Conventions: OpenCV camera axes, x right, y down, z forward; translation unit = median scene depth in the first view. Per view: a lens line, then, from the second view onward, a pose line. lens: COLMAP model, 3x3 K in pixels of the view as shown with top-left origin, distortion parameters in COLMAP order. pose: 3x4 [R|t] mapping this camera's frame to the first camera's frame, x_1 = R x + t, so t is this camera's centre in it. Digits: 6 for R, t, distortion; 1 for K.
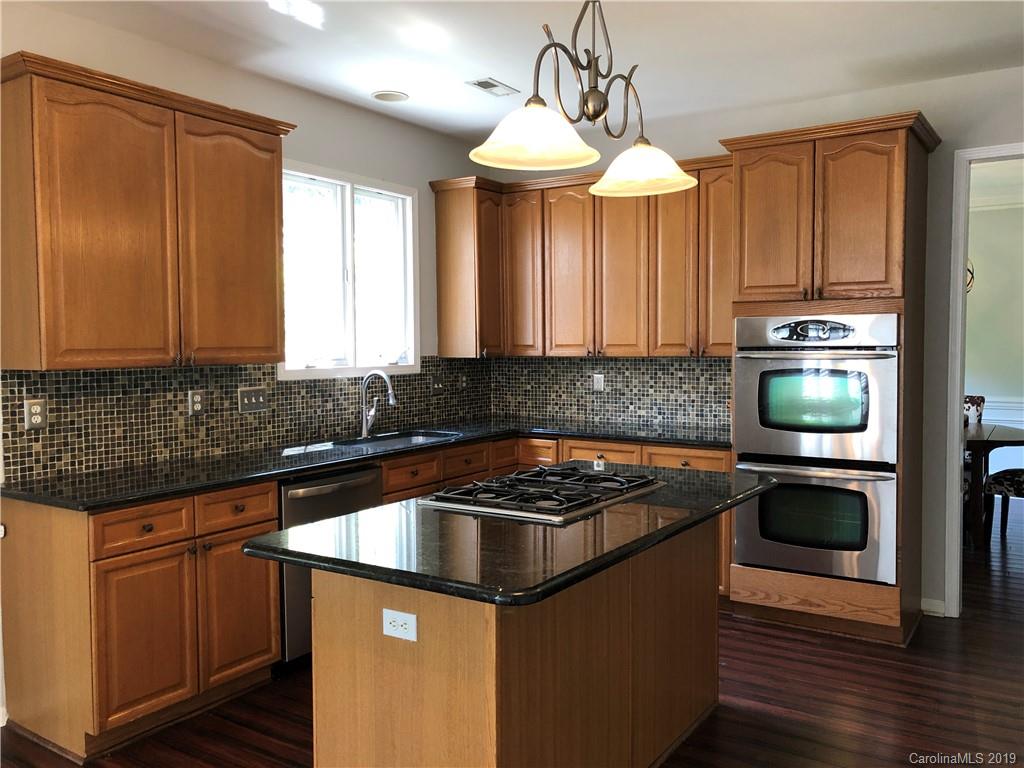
lens RADIAL K [[843.2, 0, 513.0], [0, 843.2, 379.1], [0, 0, 1]] dist [0.004065, -0.020022]
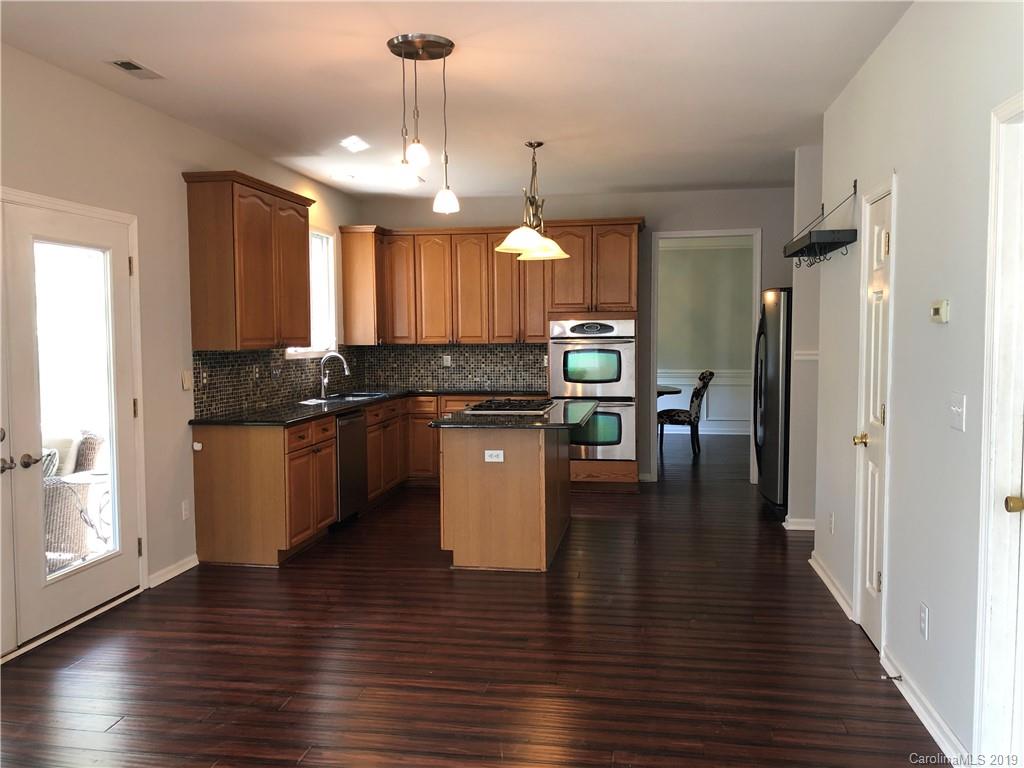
lens RADIAL K [[843.2, 0, 511.0], [0, 843.2, 386.8], [0, 0, 1]] dist [0.004065, -0.020022]
pose [[0.912435, -0.026034, 0.408392, -0.571080], [0.020183, 0.999623, 0.018630, 0.033314], [-0.408723, -0.008756, 0.912617, -0.622351]]
